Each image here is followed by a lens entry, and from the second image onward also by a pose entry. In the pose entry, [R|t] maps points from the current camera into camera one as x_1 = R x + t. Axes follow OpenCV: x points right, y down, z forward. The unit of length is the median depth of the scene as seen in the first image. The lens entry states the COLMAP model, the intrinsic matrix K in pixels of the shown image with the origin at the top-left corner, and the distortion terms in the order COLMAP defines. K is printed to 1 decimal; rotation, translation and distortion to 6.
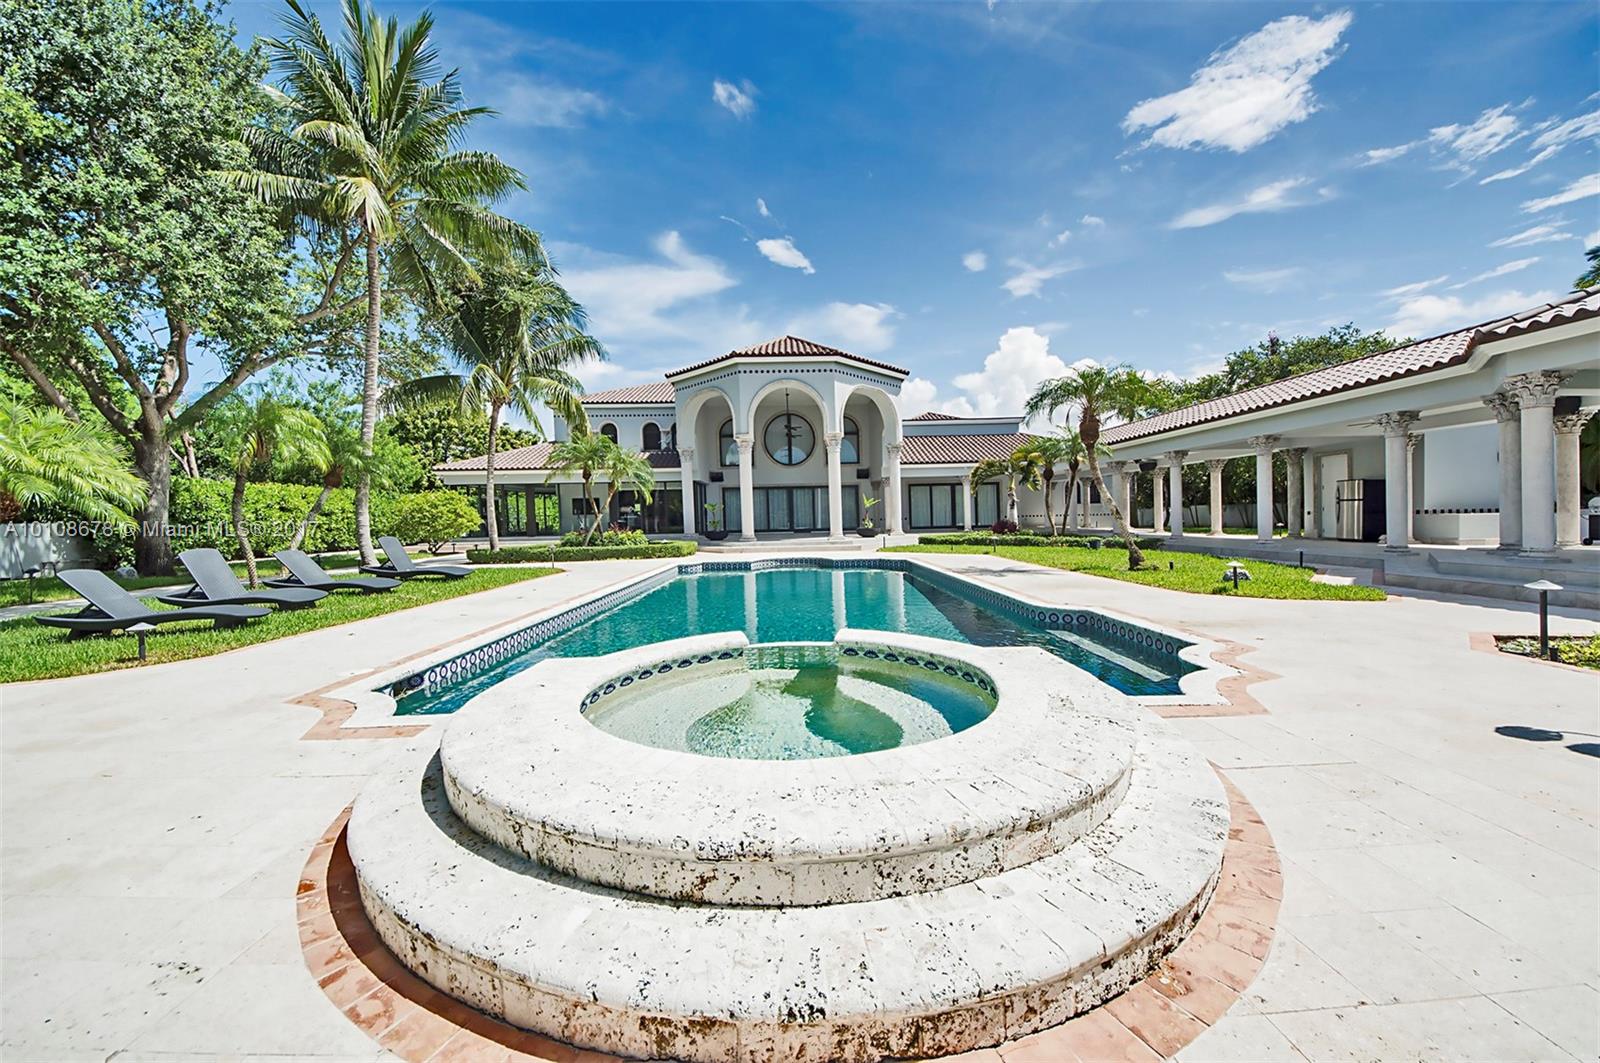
lens RADIAL K [[587.5, 0, 788.0], [0, 587.5, 518.6], [0, 0, 1]] dist [-0.000511, -0.000048]
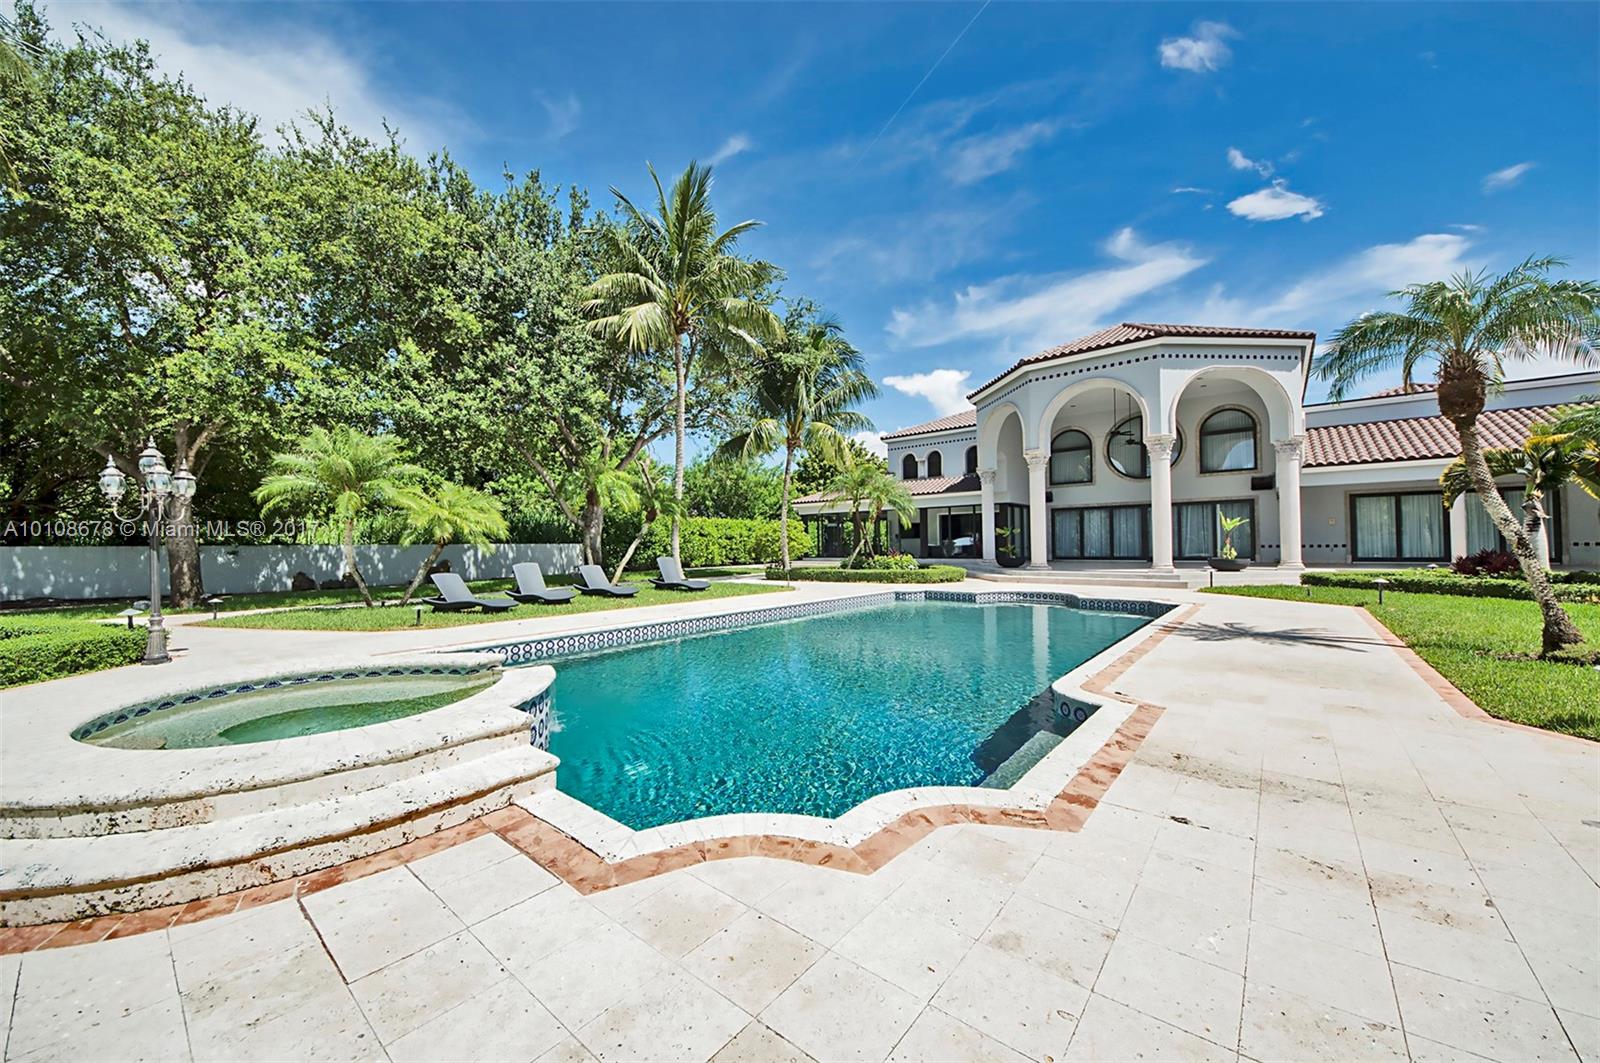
lens RADIAL K [[562.7, 0, 794.8], [0, 562.7, 541.3], [0, 0, 1]] dist [-0.029309, -0.000066]
pose [[0.711912, 0.007129, -0.702233, 0.245533], [-0.003537, 0.999972, 0.006565, -0.008400], [0.702260, -0.002190, 0.711917, 0.130668]]
